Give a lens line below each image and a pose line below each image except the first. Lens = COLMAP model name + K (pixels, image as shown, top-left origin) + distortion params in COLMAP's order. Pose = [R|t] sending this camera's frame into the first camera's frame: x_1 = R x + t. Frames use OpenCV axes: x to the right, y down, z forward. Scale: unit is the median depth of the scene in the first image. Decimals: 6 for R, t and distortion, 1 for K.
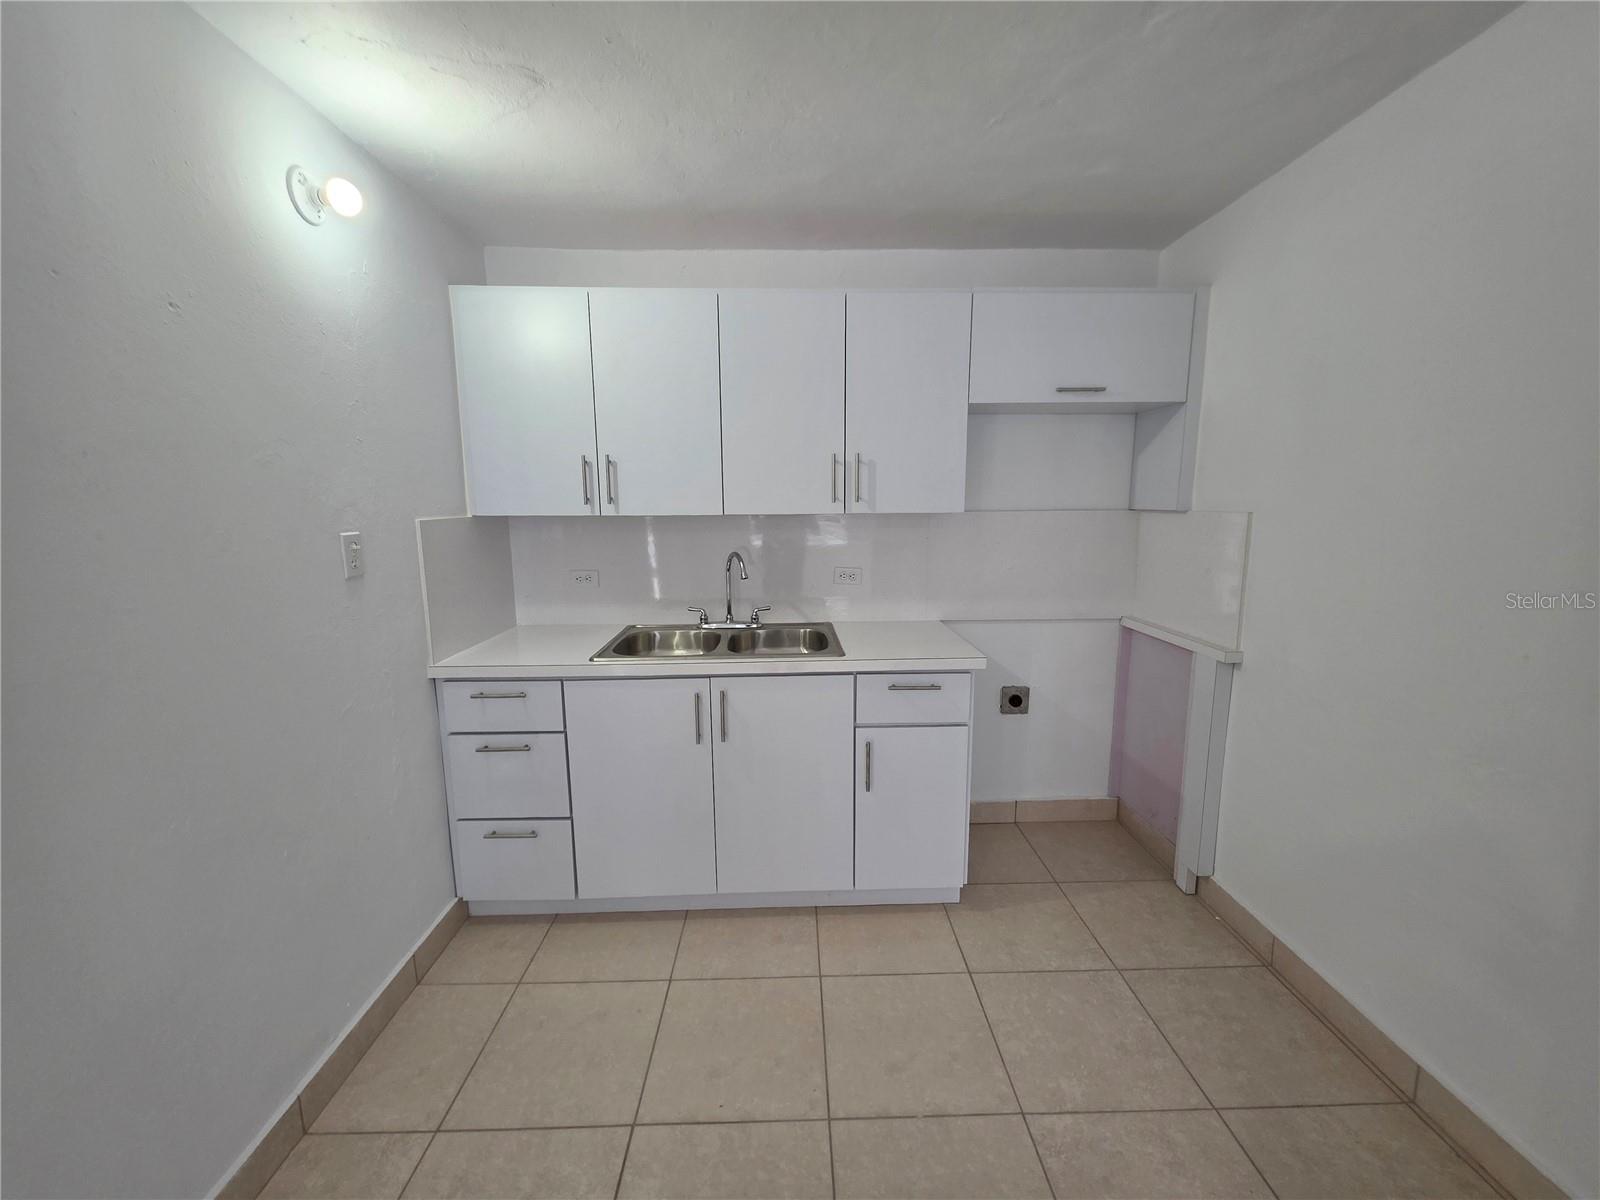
lens RADIAL K [[637.6, 0, 799.9], [0, 637.6, 607.2], [0, 0, 1]] dist [-0.003634, -0.000676]
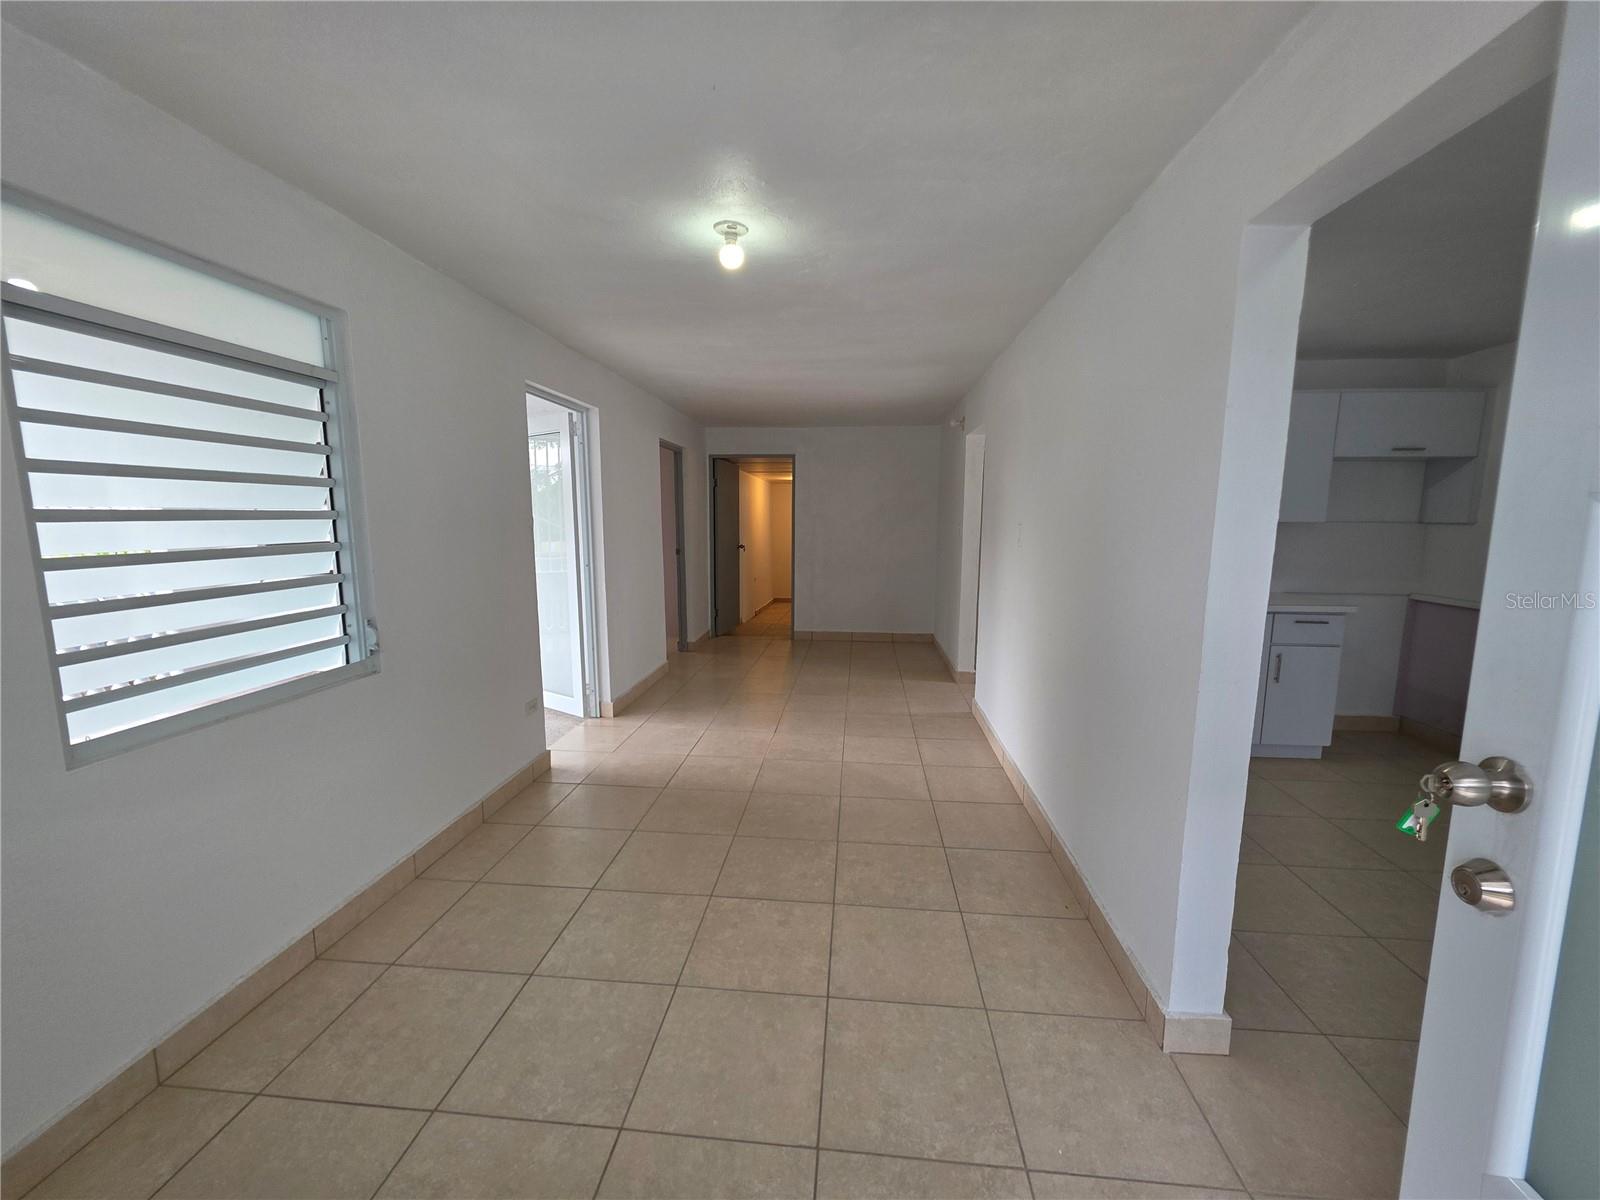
lens RADIAL K [[637.6, 0, 797.5], [0, 637.6, 599.2], [0, 0, 1]] dist [-0.003634, -0.000676]
pose [[0.993827, 0.033921, -0.105629, -0.936460], [-0.036970, 0.998951, -0.027037, 0.148547], [0.104601, 0.030775, 0.994038, -0.782563]]
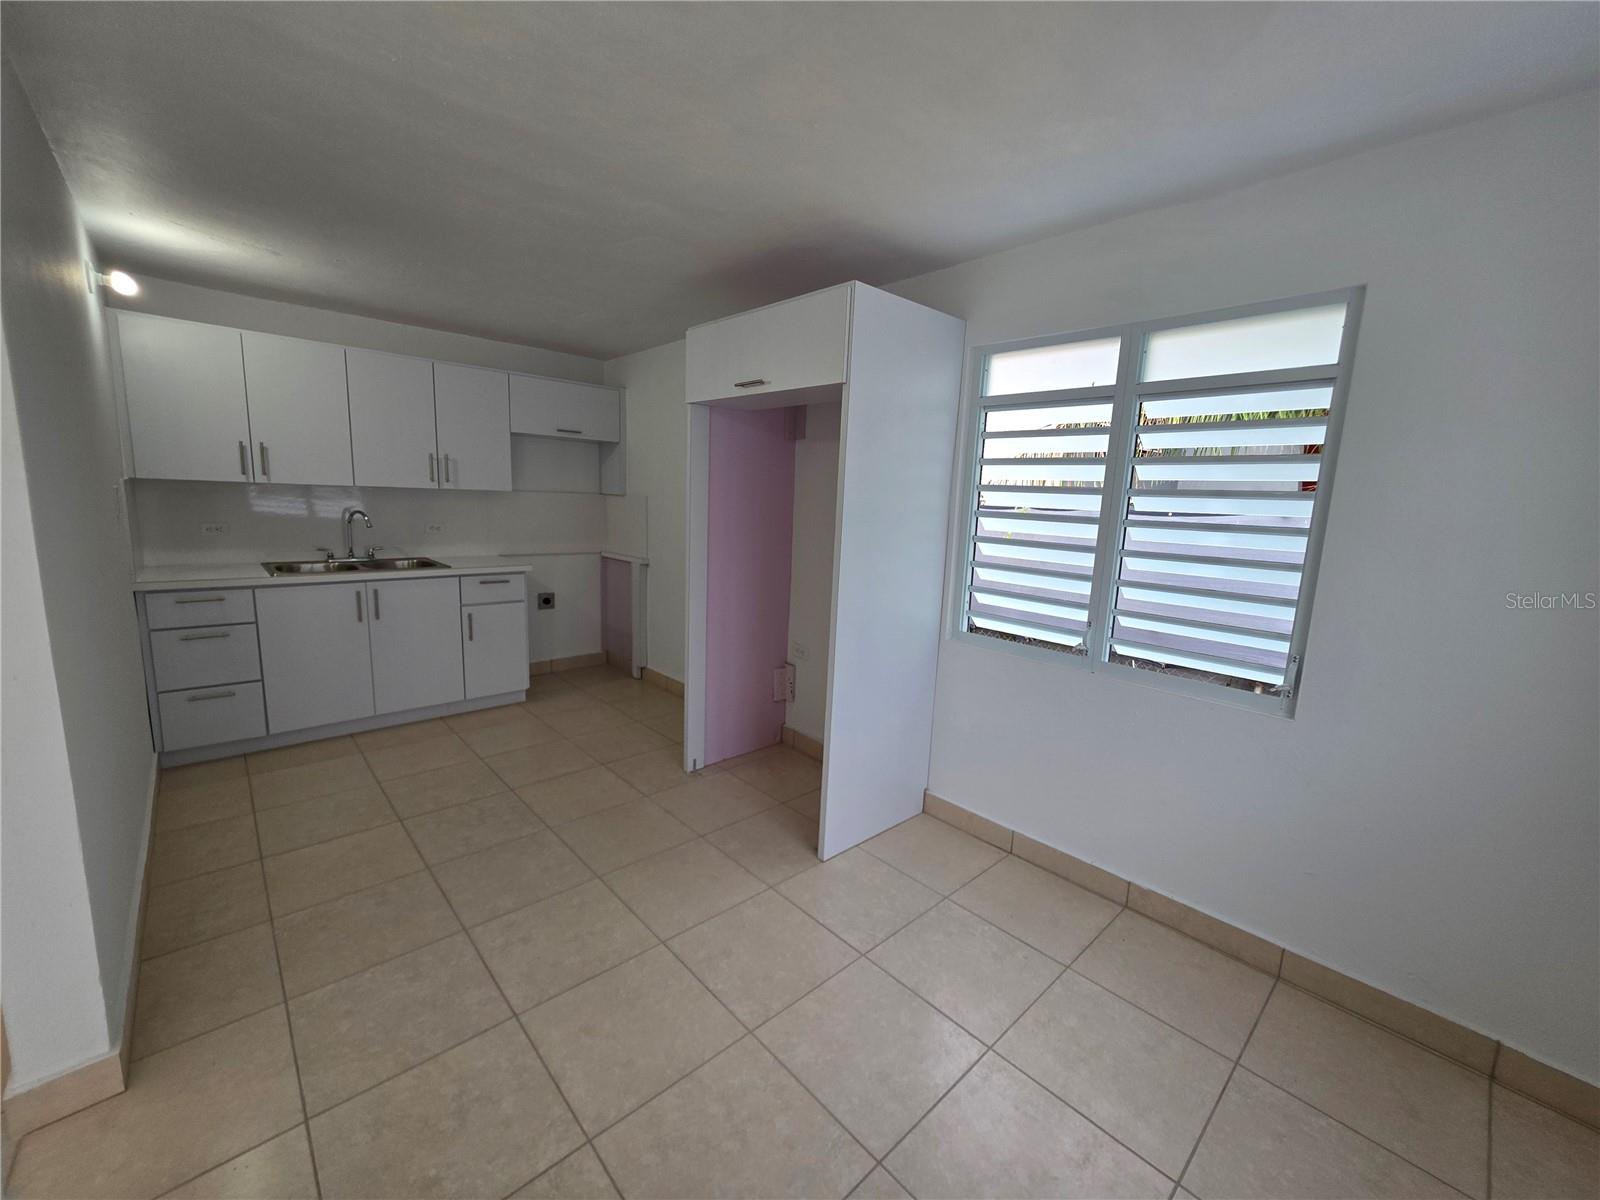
lens RADIAL K [[637.6, 0, 797.6], [0, 637.6, 598.4], [0, 0, 1]] dist [-0.003634, -0.000676]
pose [[0.745522, -0.067607, 0.663043, -0.375724], [0.064987, 0.997475, 0.028636, 0.164731], [-0.663305, 0.021741, 0.748034, -0.934526]]
